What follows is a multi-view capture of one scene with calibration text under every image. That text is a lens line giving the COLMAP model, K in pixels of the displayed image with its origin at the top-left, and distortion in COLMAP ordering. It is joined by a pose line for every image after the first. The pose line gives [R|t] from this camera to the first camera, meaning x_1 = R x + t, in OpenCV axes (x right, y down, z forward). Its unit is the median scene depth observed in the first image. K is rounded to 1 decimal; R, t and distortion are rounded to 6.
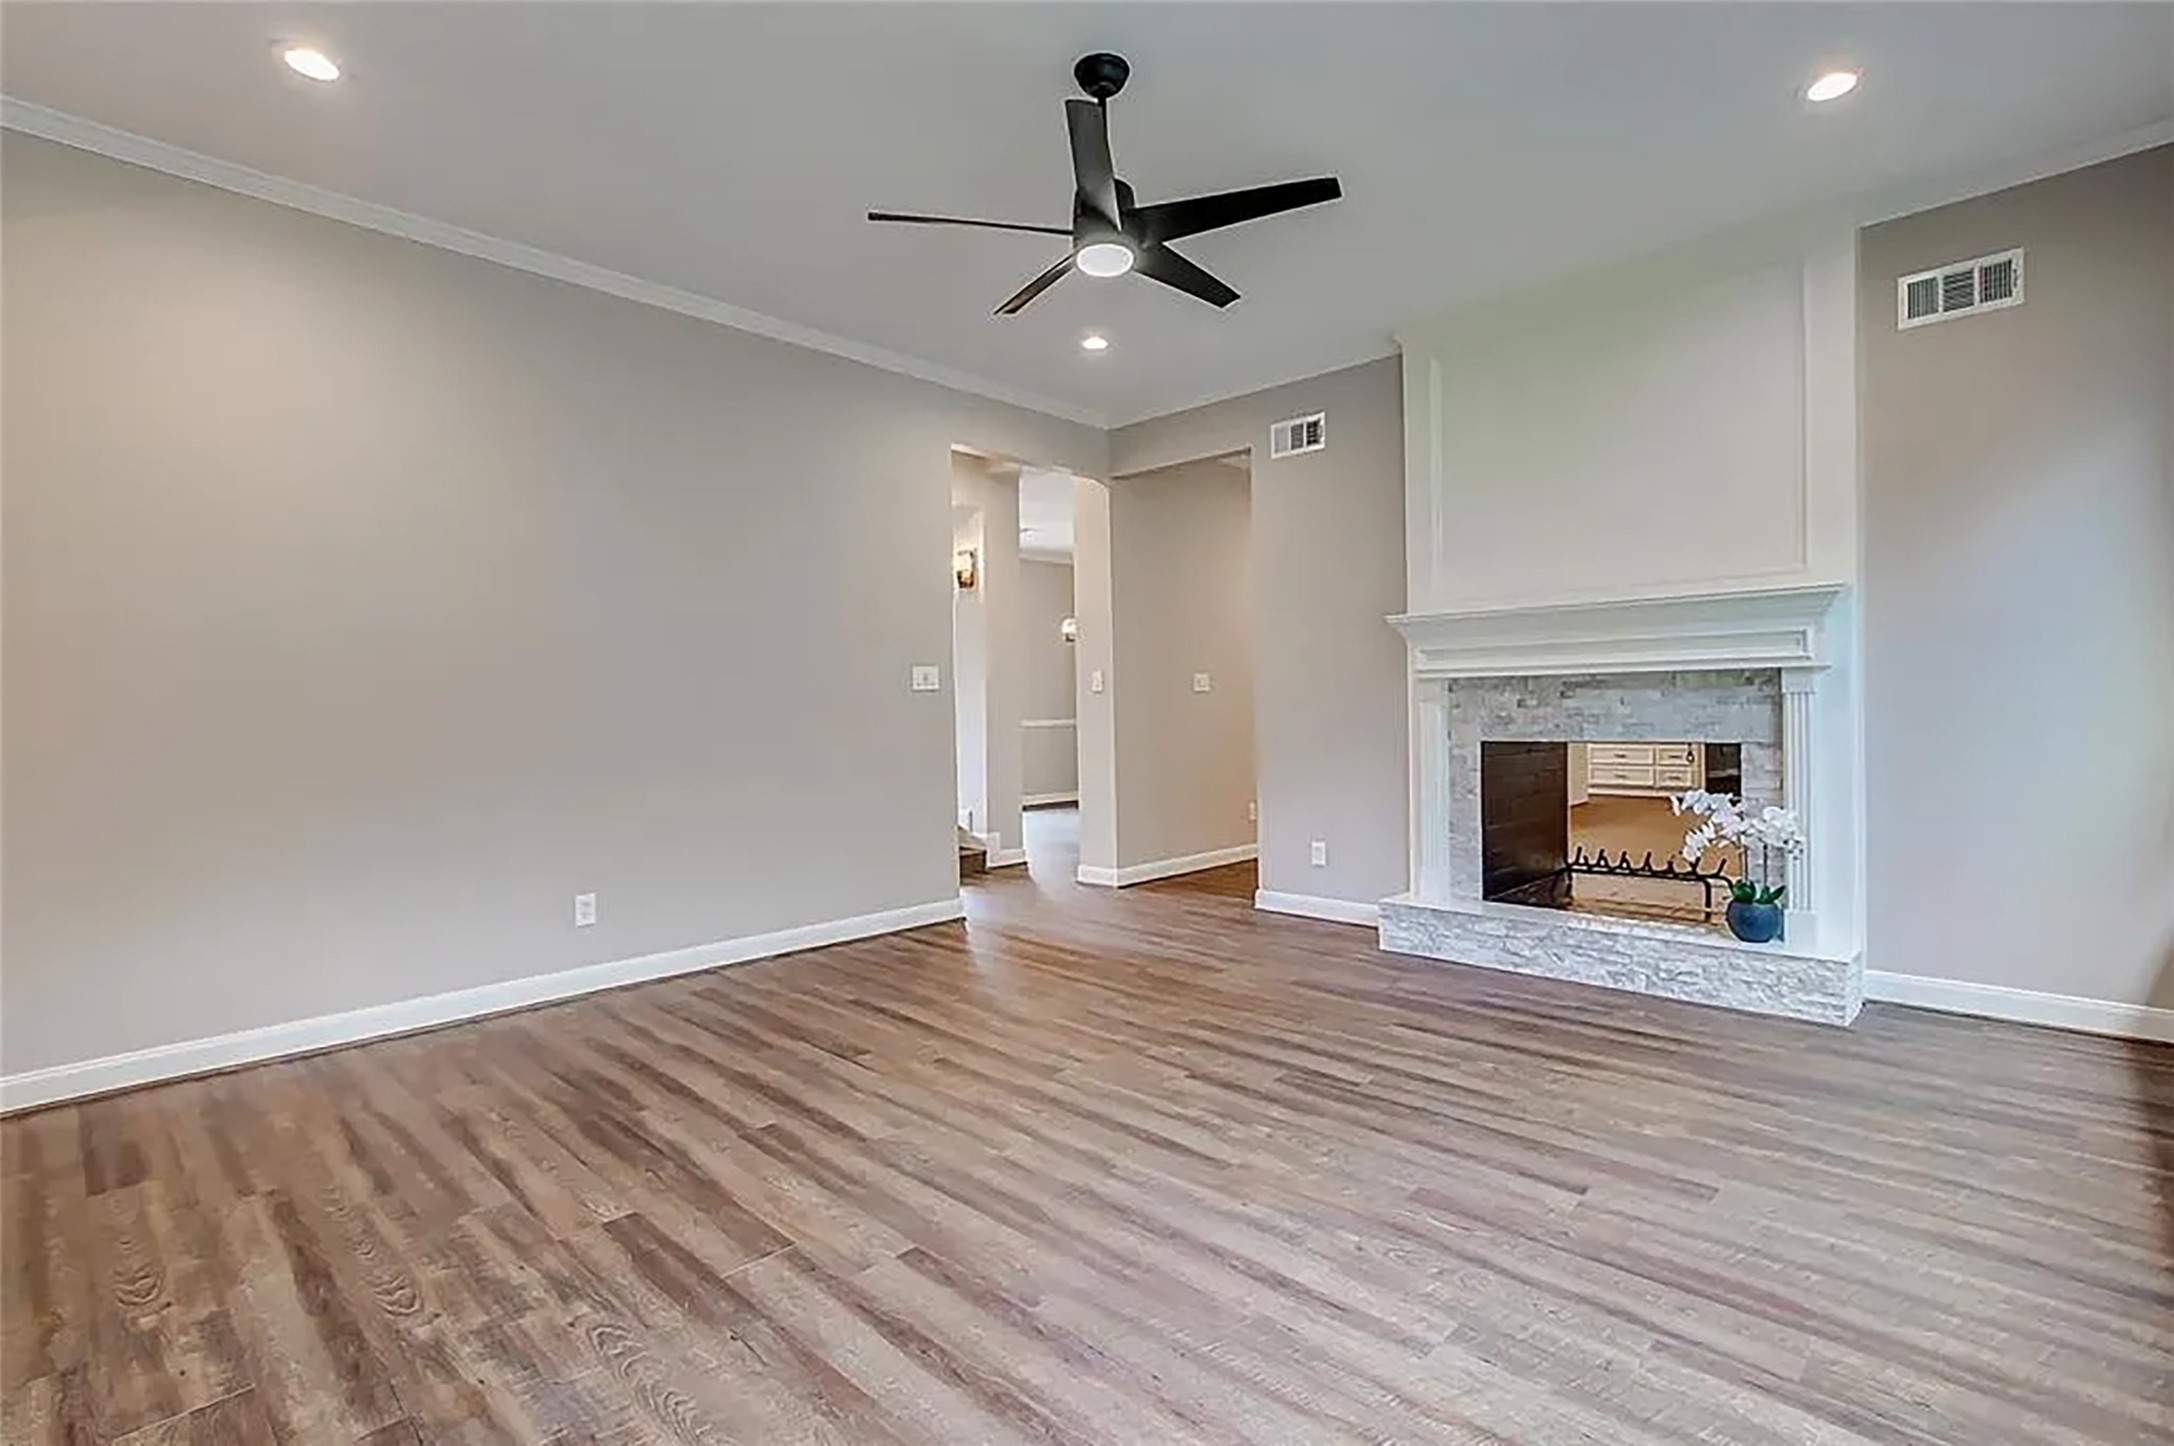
lens RADIAL K [[1015.1, 0, 1096.5], [0, 1015.1, 723.9], [0, 0, 1]] dist [-0.005409, 0.001451]
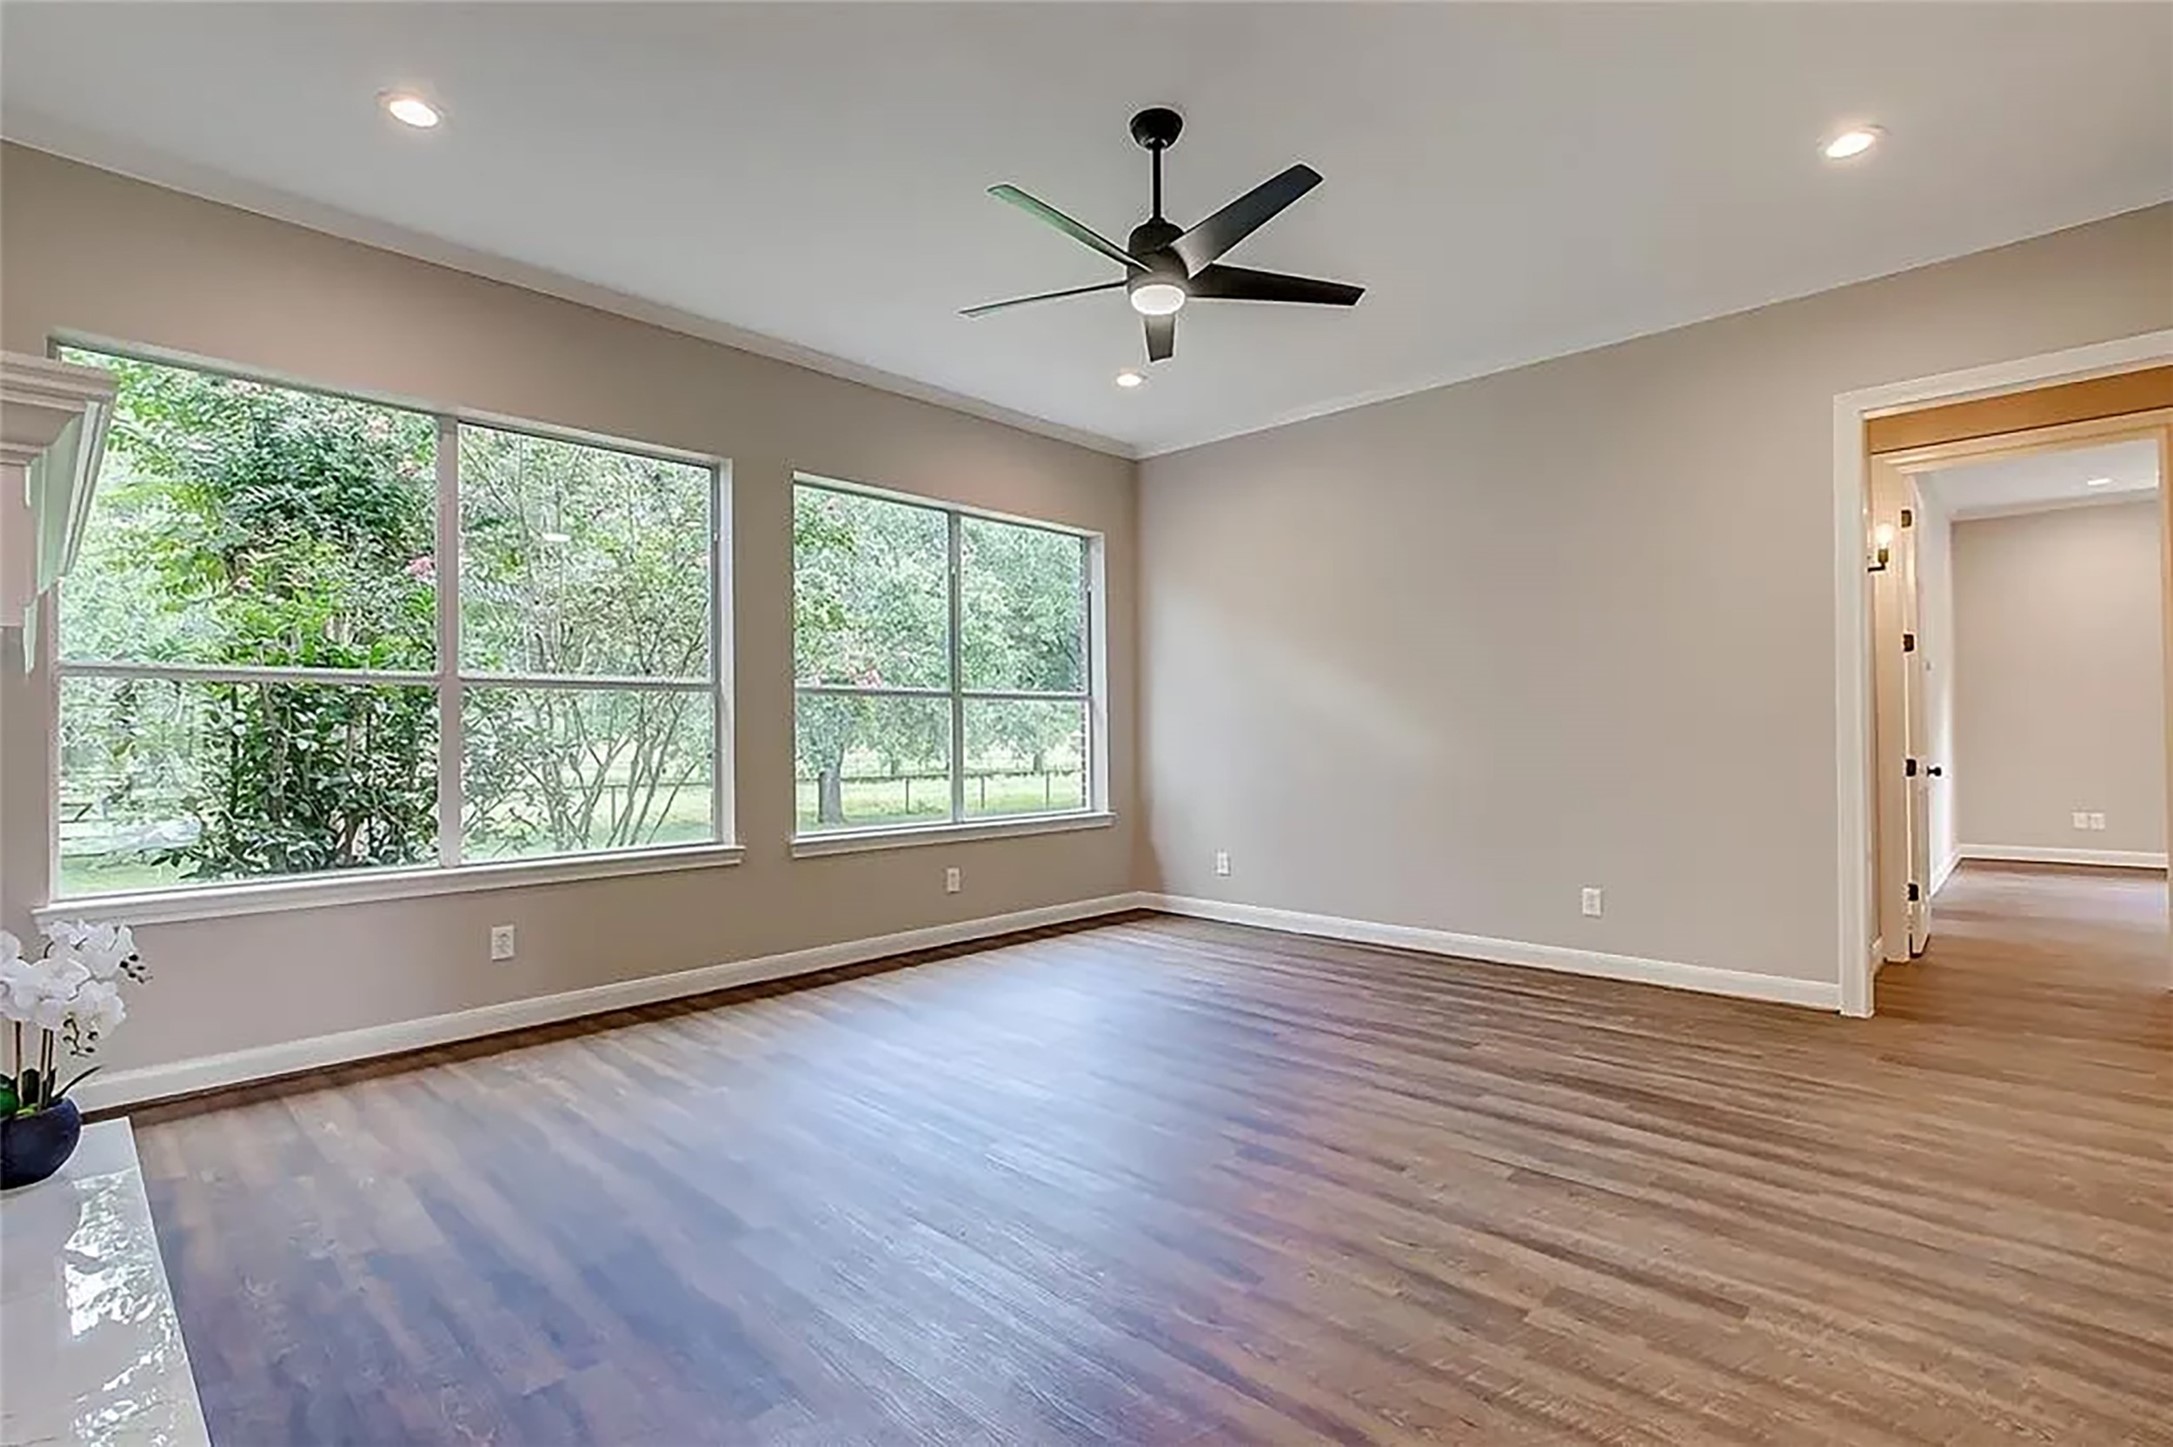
lens RADIAL K [[1014.7, 0, 1096.0], [0, 1014.7, 724.4], [0, 0, 1]] dist [-0.005409, 0.001451]
pose [[-0.999719, 0.023700, -0.001041, 0.089701], [0.023696, 0.999713, 0.003627, -0.025779], [0.001127, 0.003601, -0.999993, 2.112147]]
